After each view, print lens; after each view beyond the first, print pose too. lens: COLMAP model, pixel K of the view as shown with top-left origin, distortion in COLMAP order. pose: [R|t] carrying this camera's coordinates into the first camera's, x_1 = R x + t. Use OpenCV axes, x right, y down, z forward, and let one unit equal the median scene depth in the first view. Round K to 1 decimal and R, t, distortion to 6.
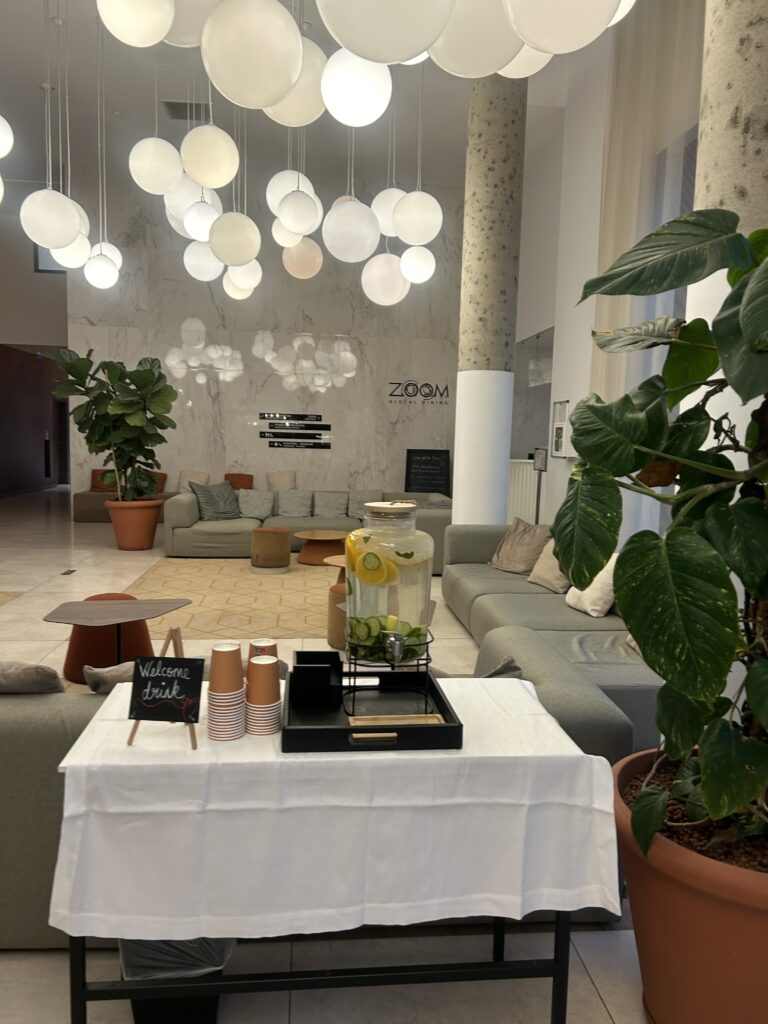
lens RADIAL K [[758.6, 0, 381.1], [0, 758.6, 515.6], [0, 0, 1]] dist [0.048425, -0.059029]
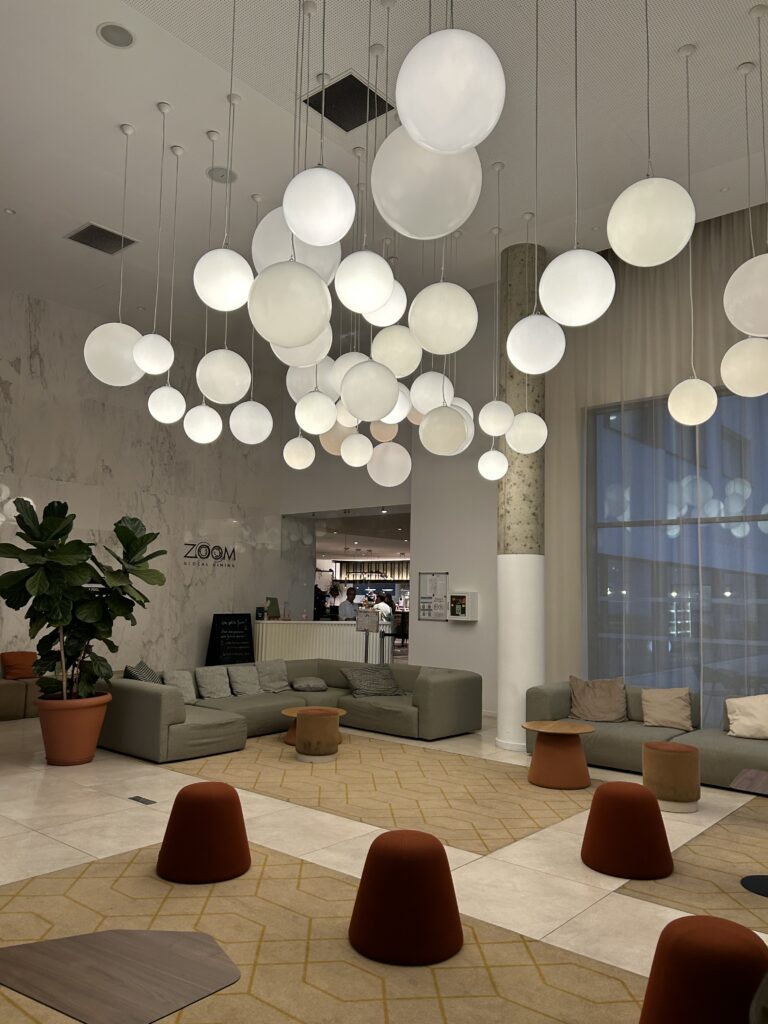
lens RADIAL K [[758.6, 0, 380.1], [0, 758.6, 514.0], [0, 0, 1]] dist [0.048425, -0.059029]
pose [[0.716052, 0.064484, 0.695062, -0.481208], [0.071400, 0.983736, -0.164821, -0.038438], [-0.694386, 0.167648, 0.699802, 0.164595]]
